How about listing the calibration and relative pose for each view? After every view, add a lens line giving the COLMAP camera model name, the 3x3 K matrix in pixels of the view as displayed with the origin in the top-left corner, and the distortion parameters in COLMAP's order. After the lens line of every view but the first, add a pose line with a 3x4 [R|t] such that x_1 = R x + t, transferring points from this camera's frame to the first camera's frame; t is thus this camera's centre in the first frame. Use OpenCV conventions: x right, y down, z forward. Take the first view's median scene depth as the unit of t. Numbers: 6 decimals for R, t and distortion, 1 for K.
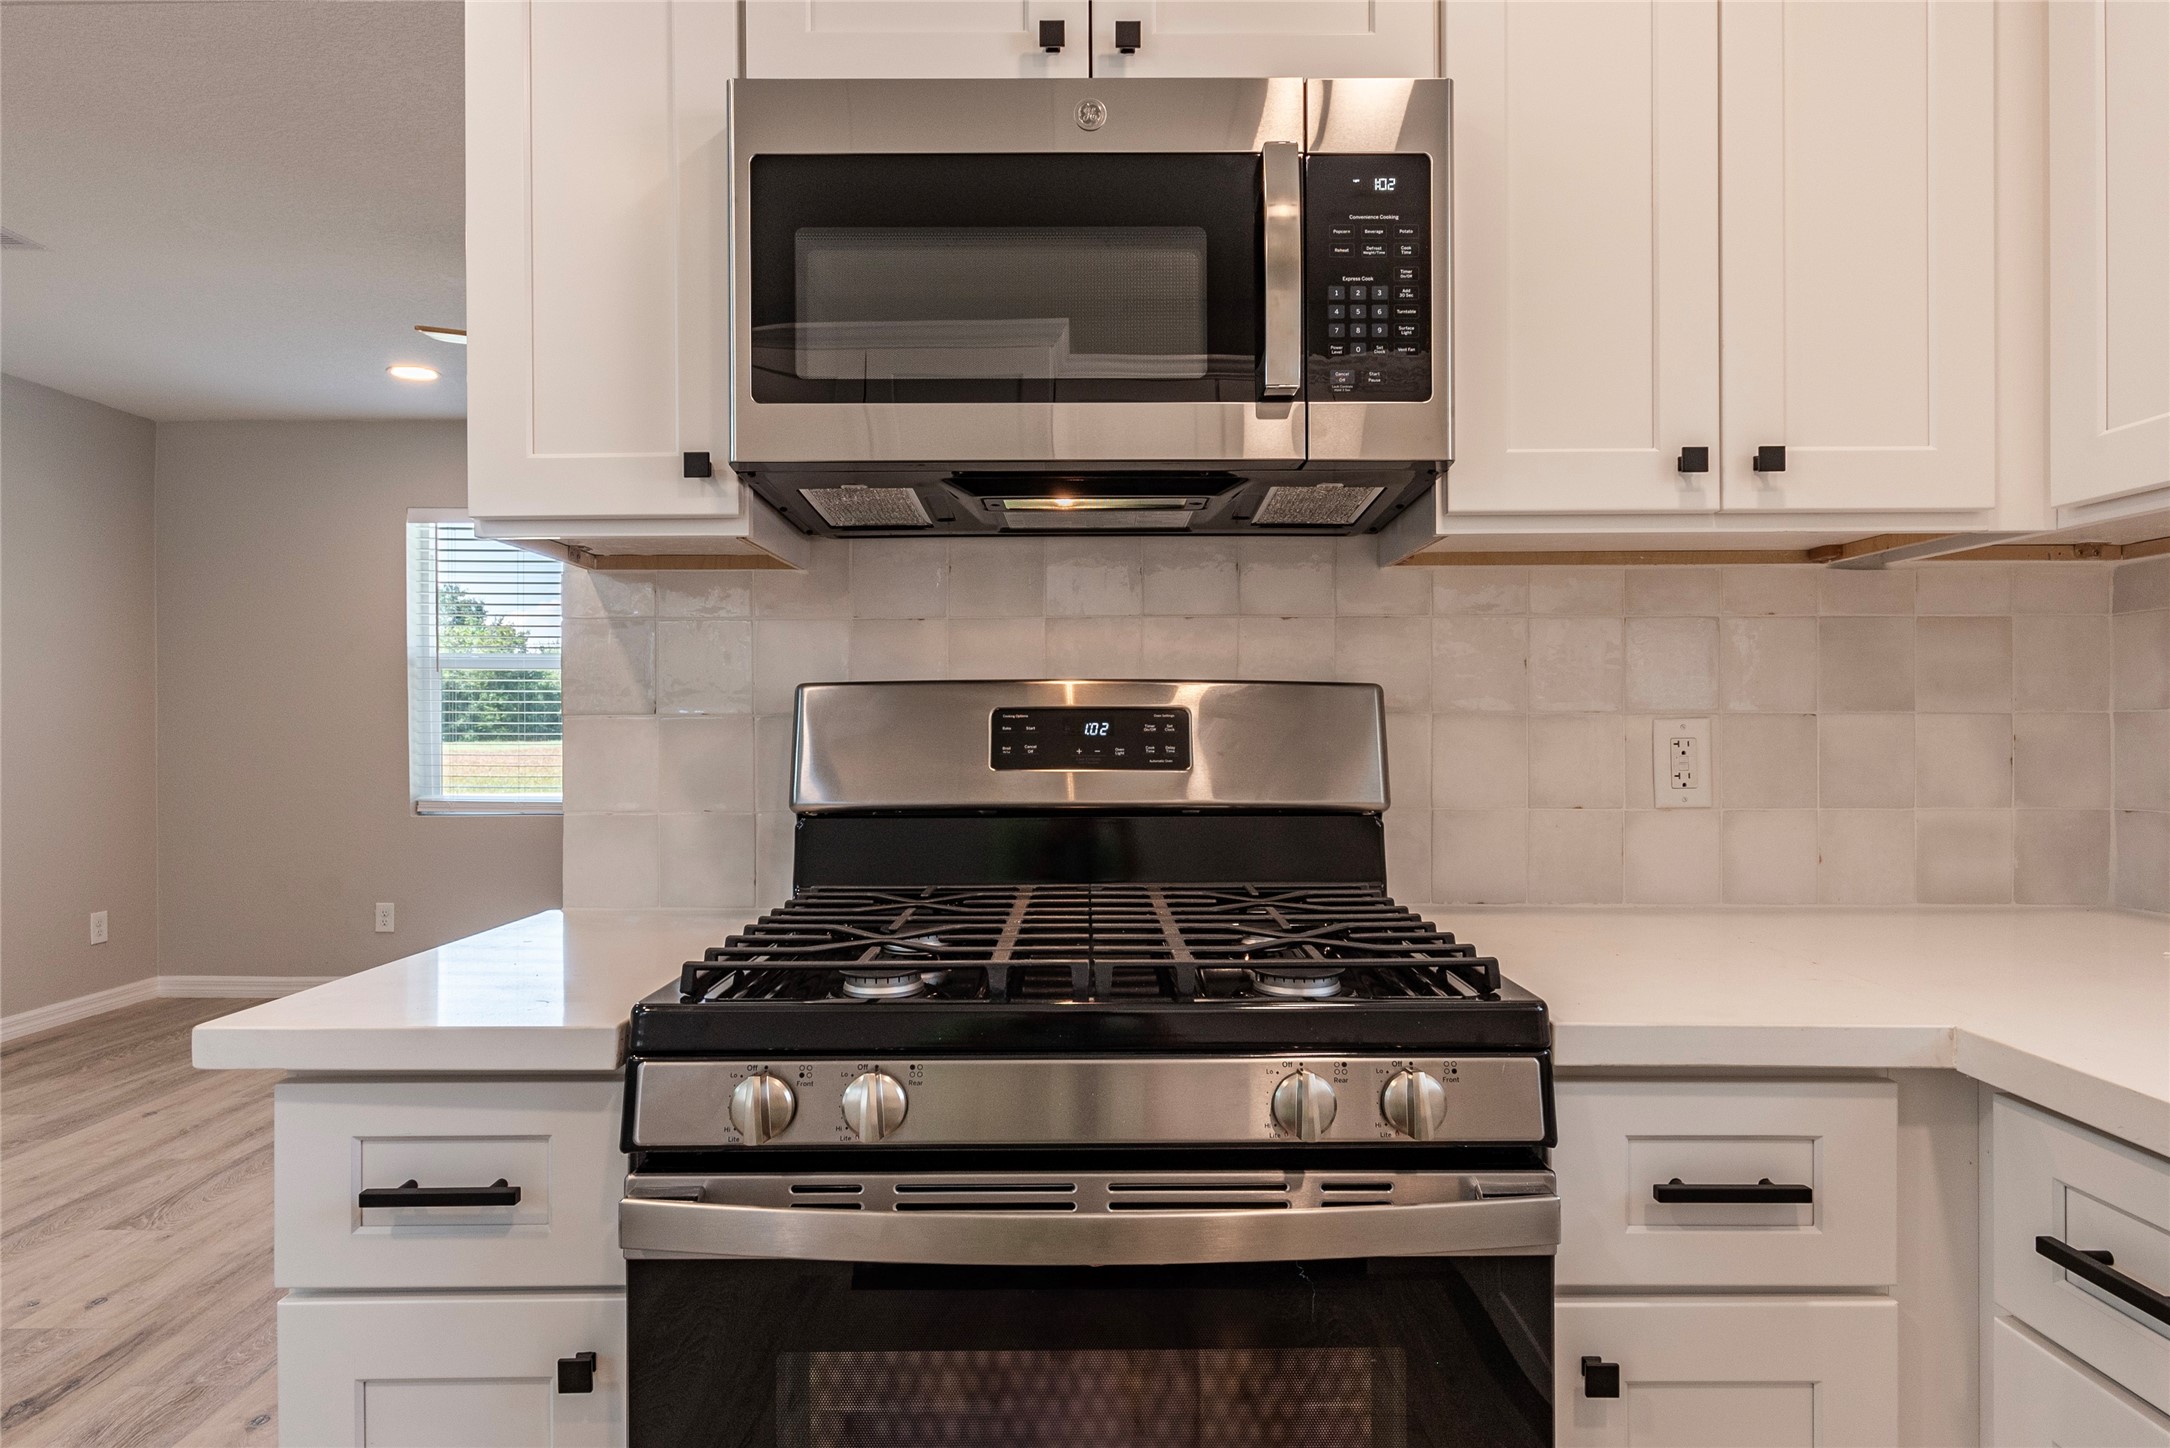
lens RADIAL K [[1227.9, 0, 1105.2], [0, 1227.9, 729.7], [0, 0, 1]] dist [0.003428, -0.002763]
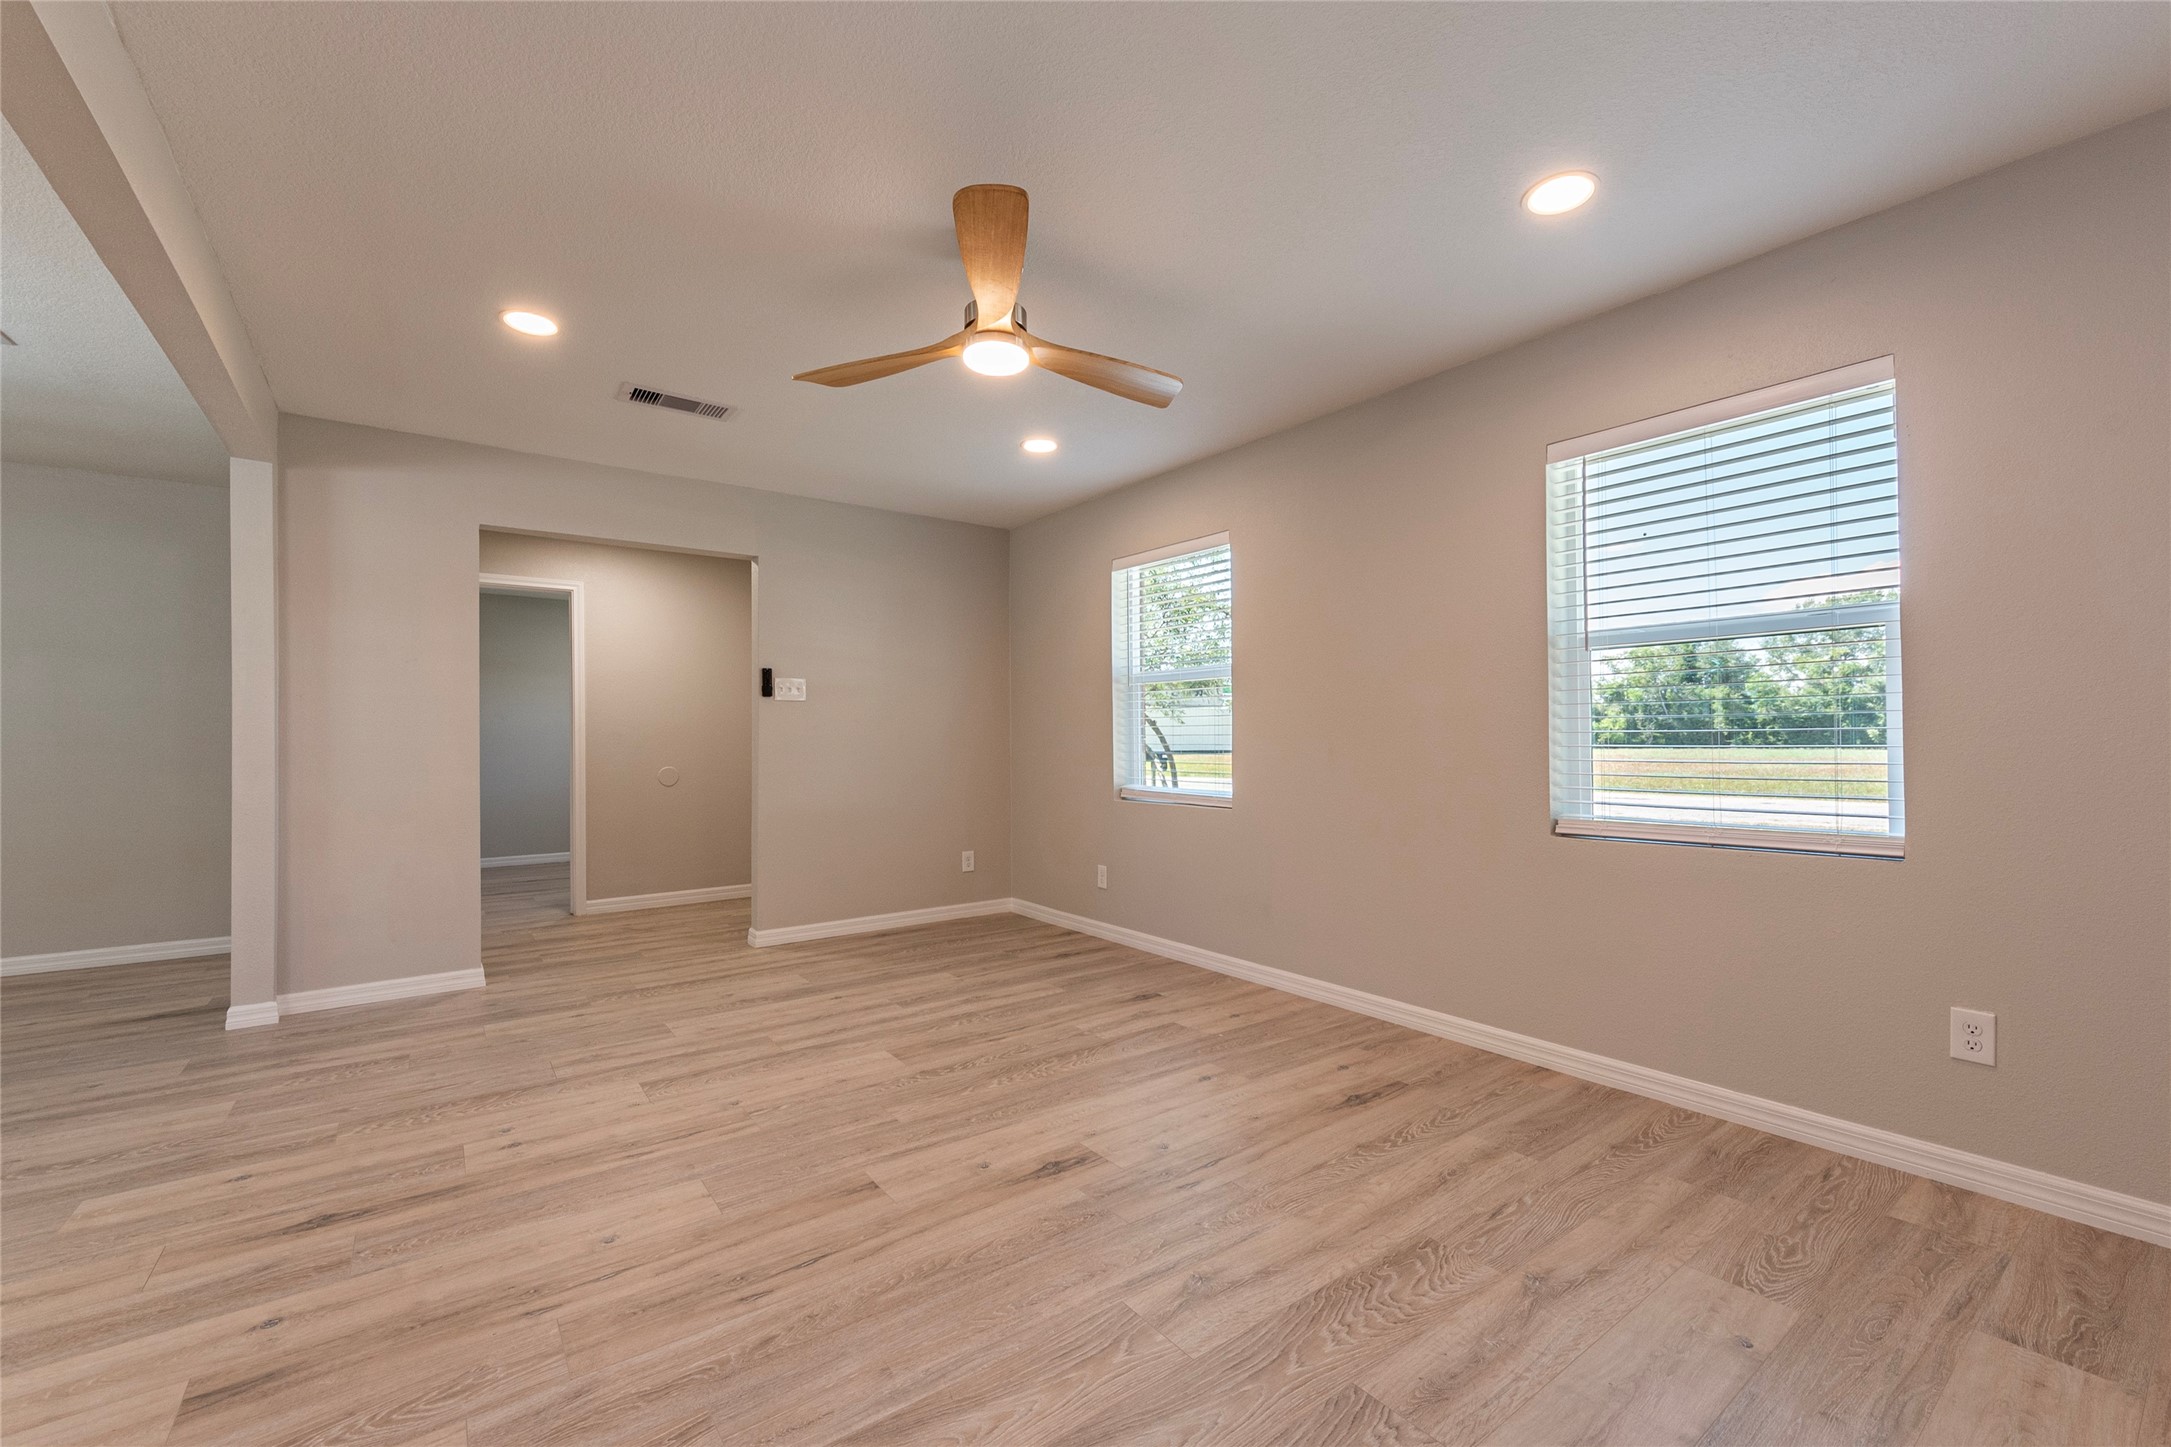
lens RADIAL K [[893.4, 0, 1123.5], [0, 893.4, 727.9], [0, 0, 1]] dist [-0.002990, -0.001764]
pose [[0.613359, -0.010106, -0.789740, 0.561215], [-0.000649, 0.999911, -0.013300, 0.024851], [0.789804, 0.008670, 0.613298, 1.377633]]
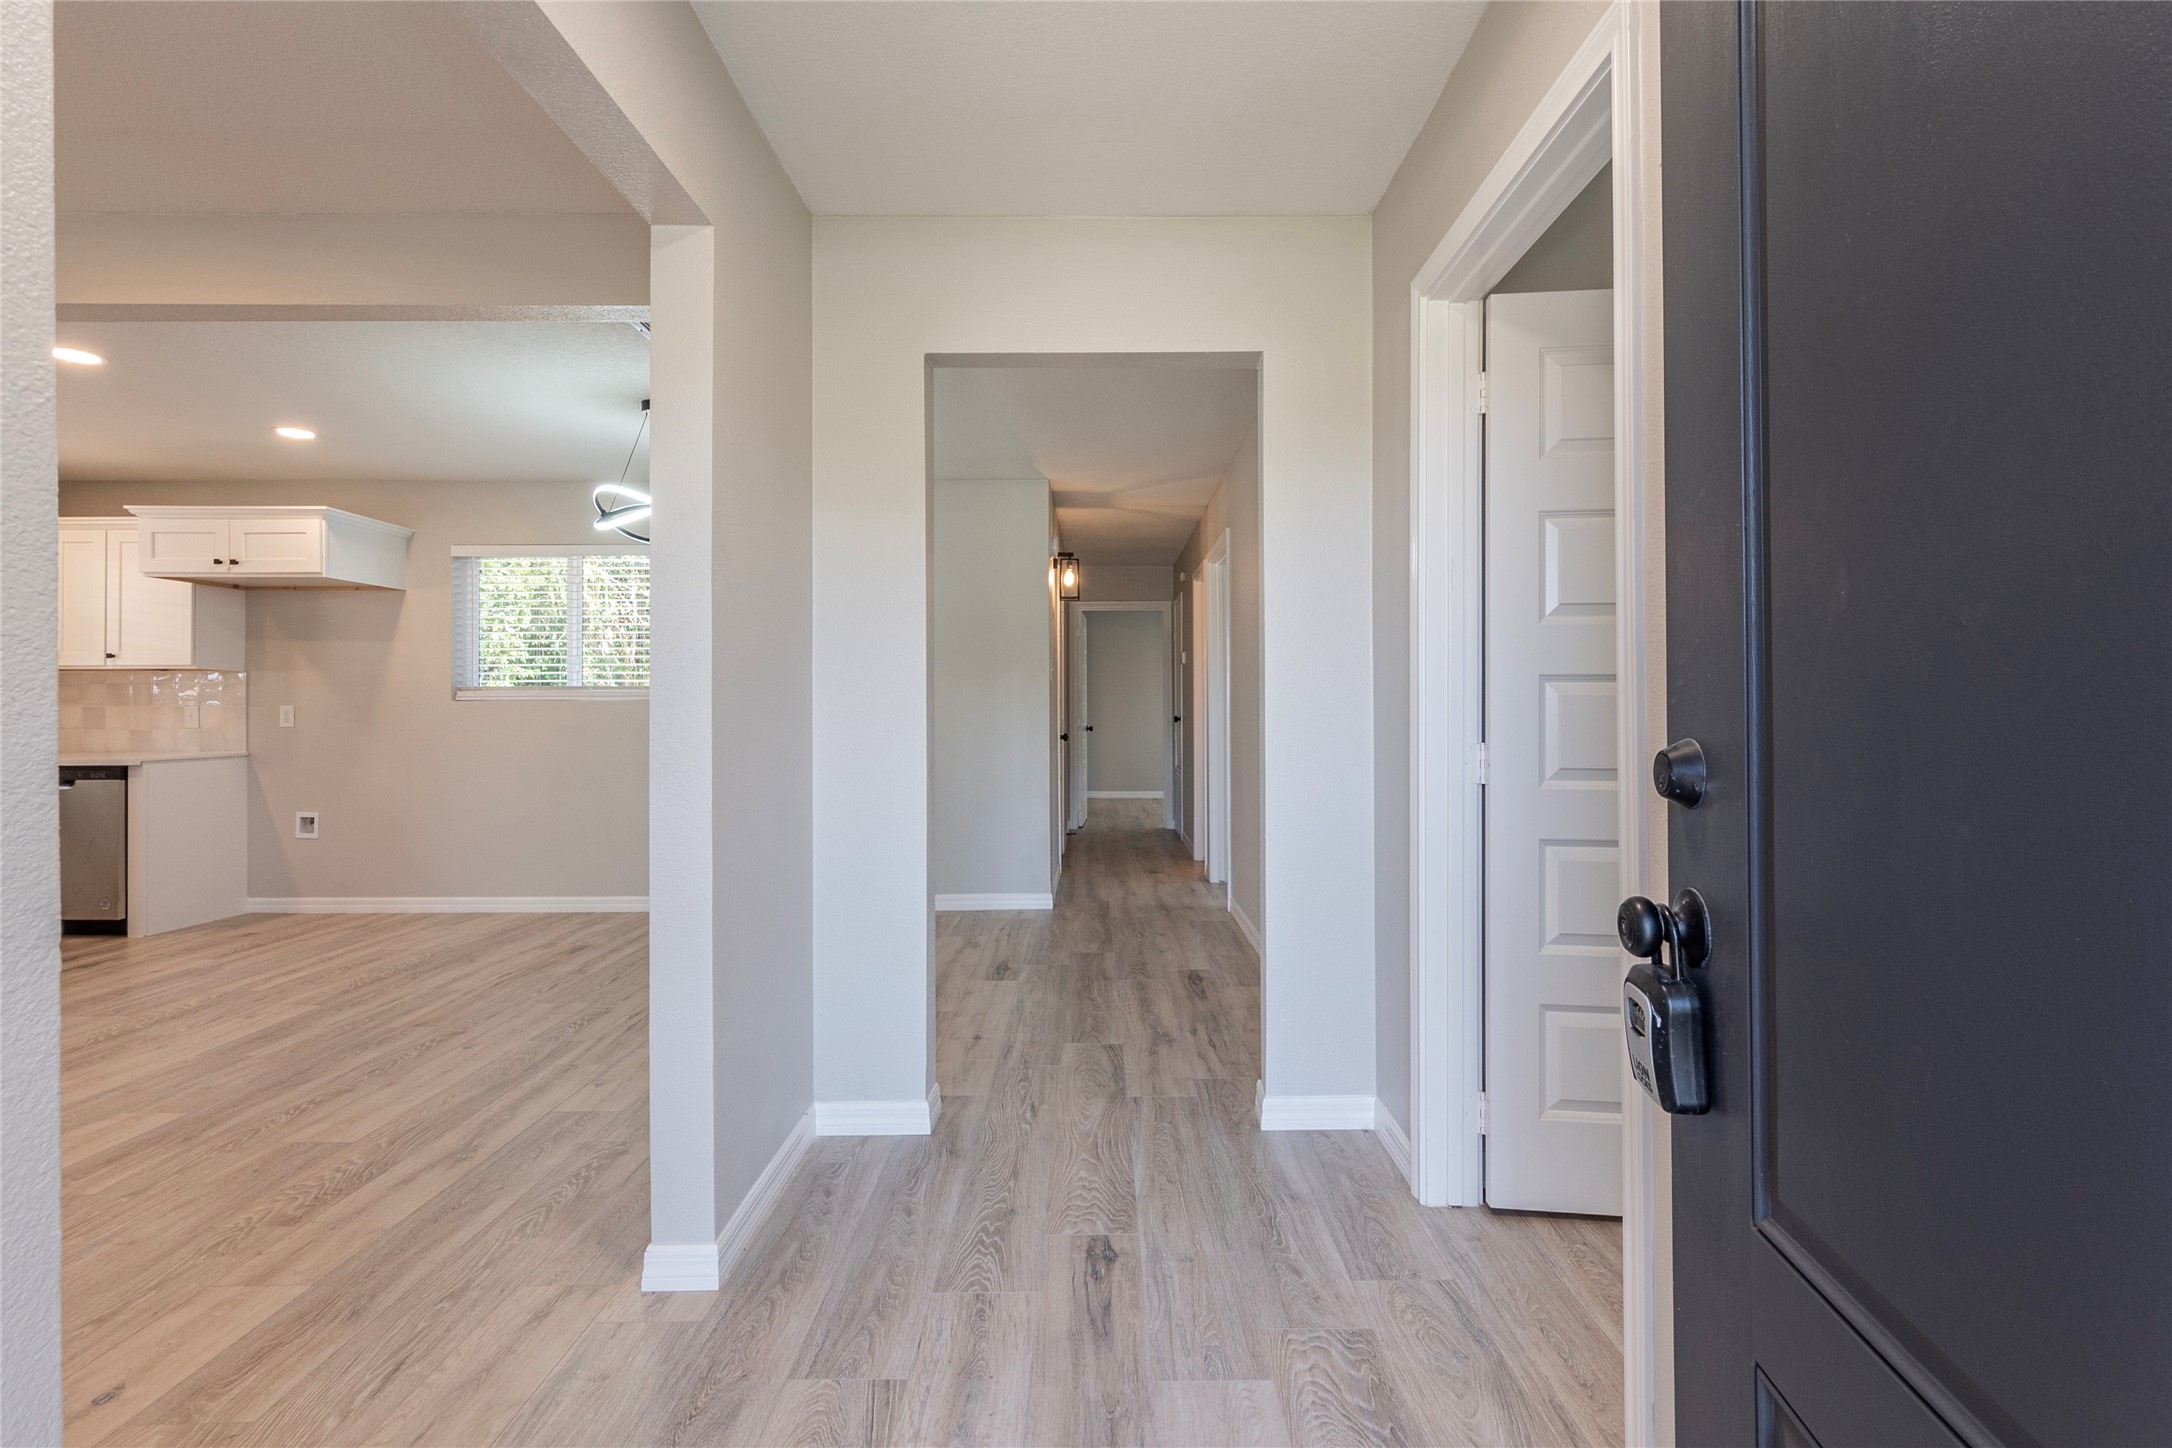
lens RADIAL K [[976.5, 0, 1100.1], [0, 976.5, 704.3], [0, 0, 1]] dist [0.002179, -0.000227]
pose [[-0.999982, 0.006077, -0.000112, -2.955307], [0.006077, 0.999981, 0.001097, 0.007770], [0.000118, 0.001096, -0.999999, 2.643567]]
